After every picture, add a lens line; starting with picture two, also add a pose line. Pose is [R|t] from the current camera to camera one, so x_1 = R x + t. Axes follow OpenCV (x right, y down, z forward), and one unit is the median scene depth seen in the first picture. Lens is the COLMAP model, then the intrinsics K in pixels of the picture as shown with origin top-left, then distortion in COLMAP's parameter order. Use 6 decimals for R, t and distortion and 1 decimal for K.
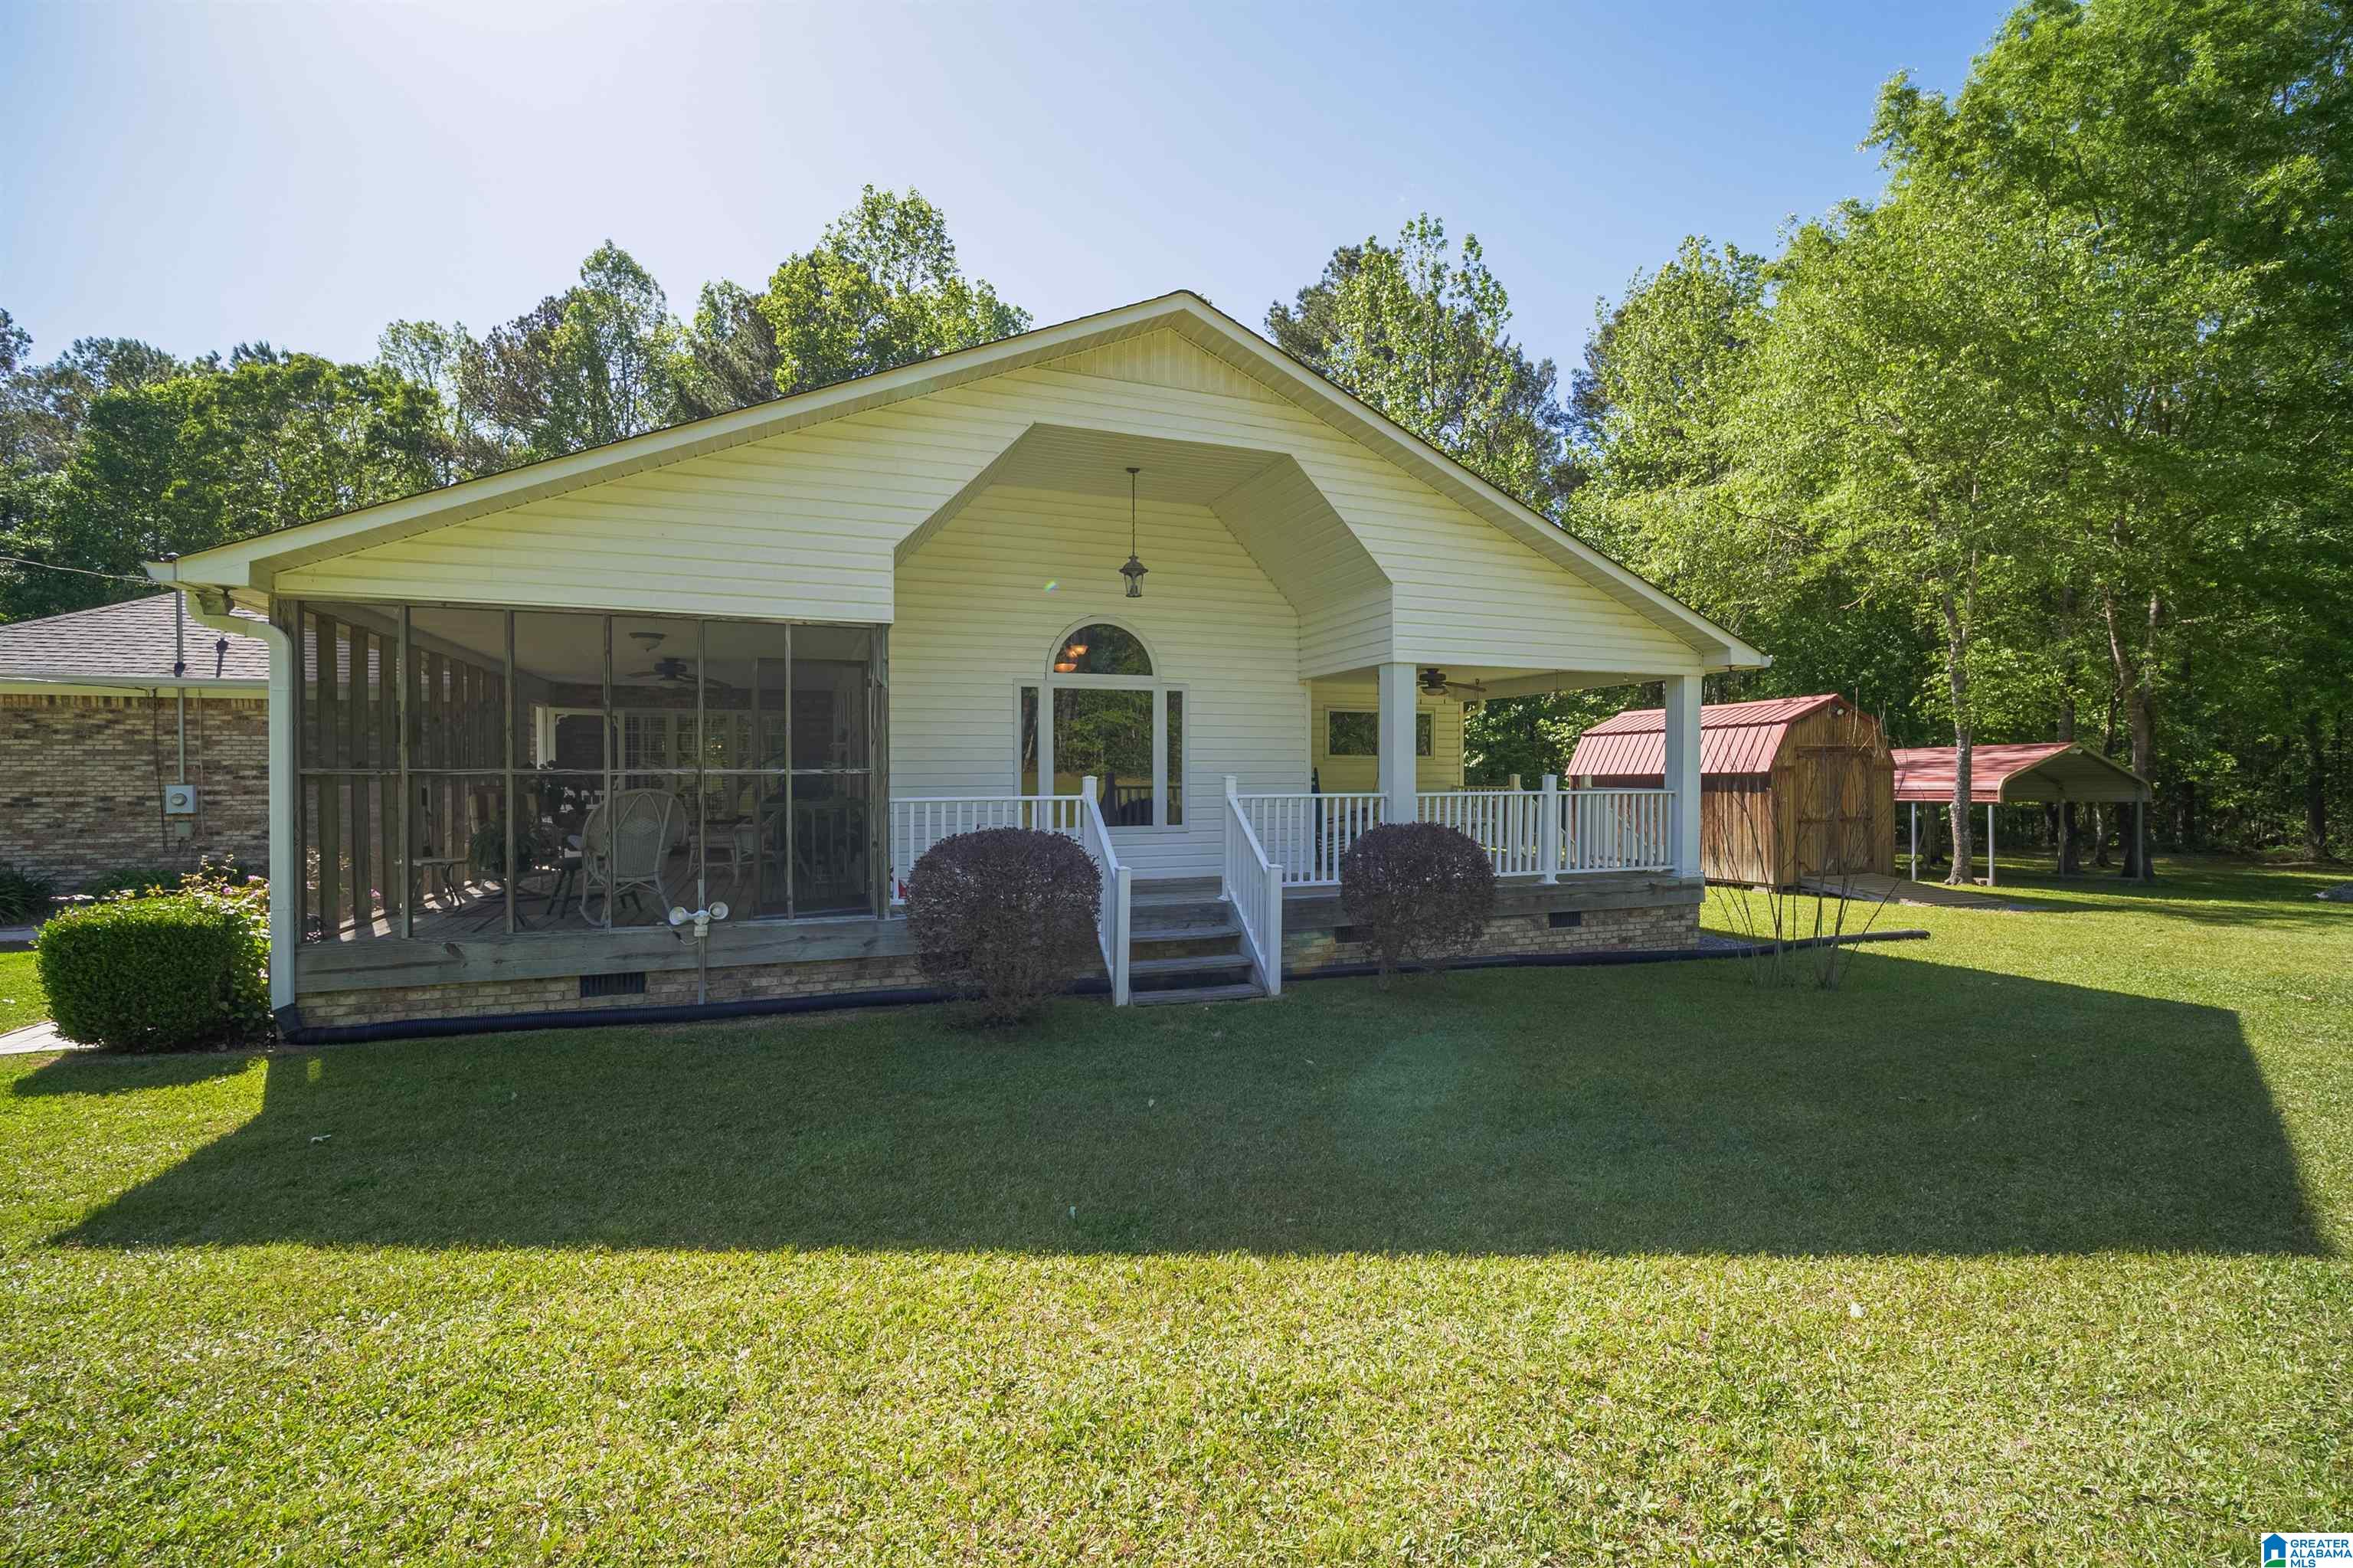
lens RADIAL K [[1017.5, 0, 1178.4], [0, 1017.5, 784.2], [0, 0, 1]] dist [0.000560, -0.002365]
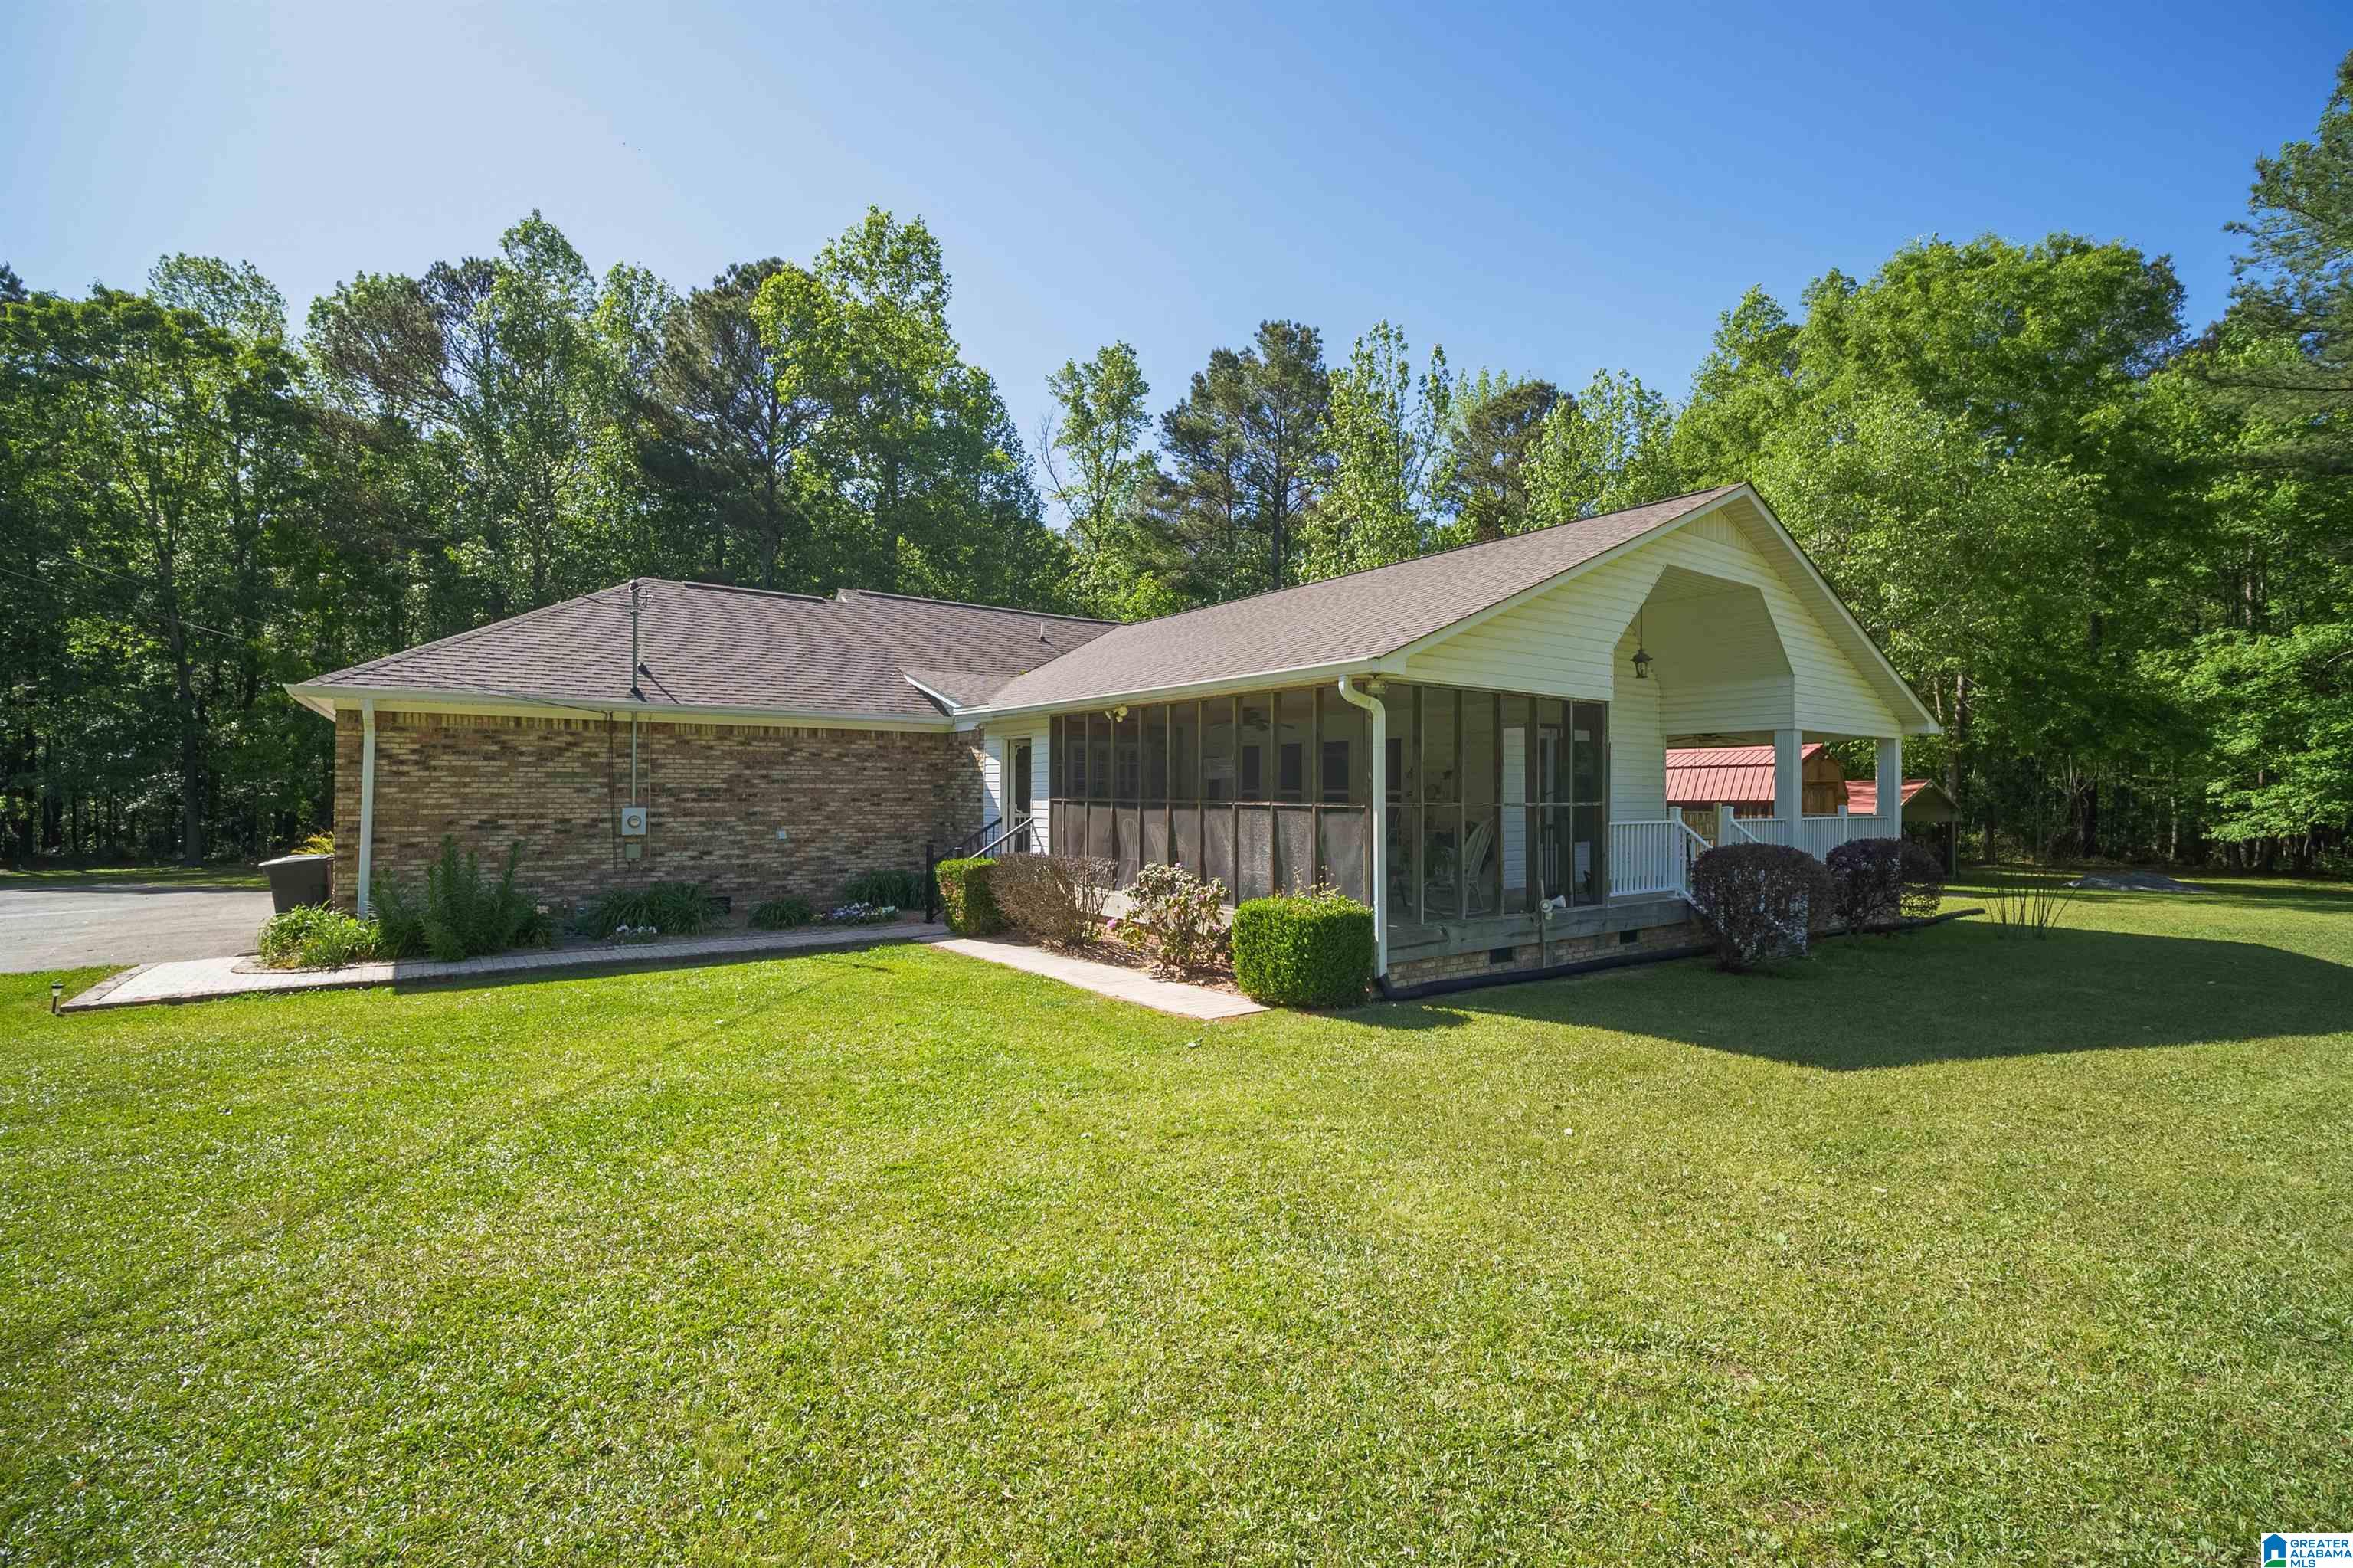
lens RADIAL K [[1017.5, 0, 1173.9], [0, 1017.5, 794.3], [0, 0, 1]] dist [0.000560, -0.002365]
pose [[0.964960, 0.007138, 0.262299, -0.732963], [-0.005148, 0.999953, -0.008270, -0.006613], [-0.262345, 0.006630, 0.964951, -0.129318]]
